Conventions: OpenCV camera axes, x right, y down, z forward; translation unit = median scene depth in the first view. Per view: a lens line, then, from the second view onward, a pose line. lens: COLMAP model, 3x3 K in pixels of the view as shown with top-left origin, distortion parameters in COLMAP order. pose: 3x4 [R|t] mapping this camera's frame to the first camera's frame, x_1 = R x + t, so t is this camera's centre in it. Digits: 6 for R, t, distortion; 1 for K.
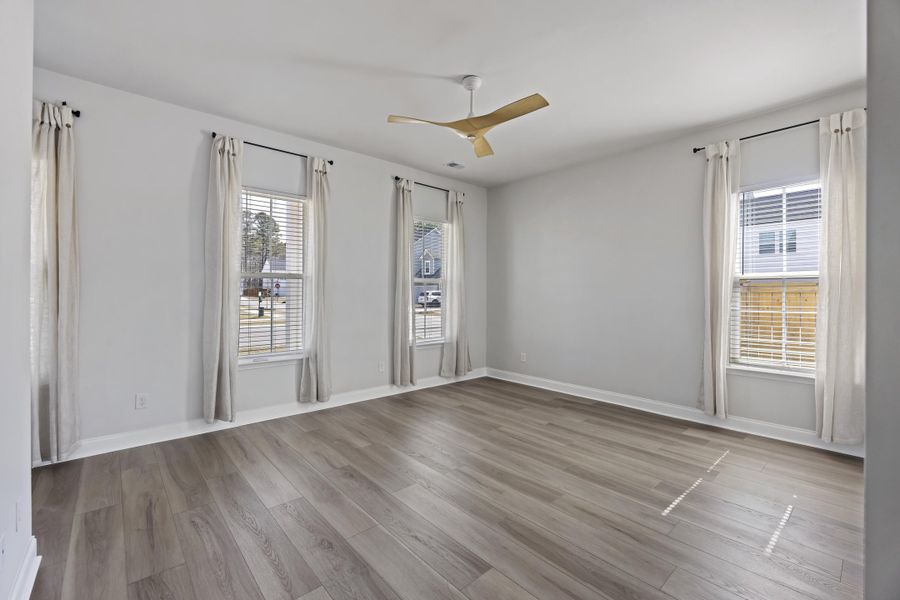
lens RADIAL K [[381.1, 0, 453.4], [0, 381.1, 297.5], [0, 0, 1]] dist [-0.010909, -0.000643]
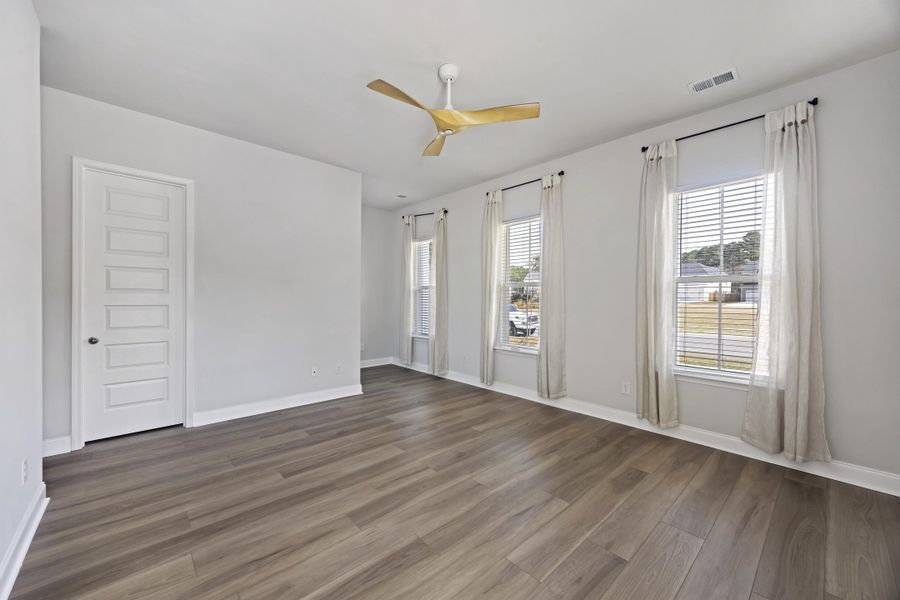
lens RADIAL K [[348.6, 0, 450.5], [0, 348.6, 299.5], [0, 0, 1]] dist [0.001270, -0.000330]
pose [[0.005424, -0.002133, -0.999983, 0.847662], [-0.017439, 0.999845, -0.002227, 0.000079], [0.999833, 0.017450, 0.005386, 0.932494]]
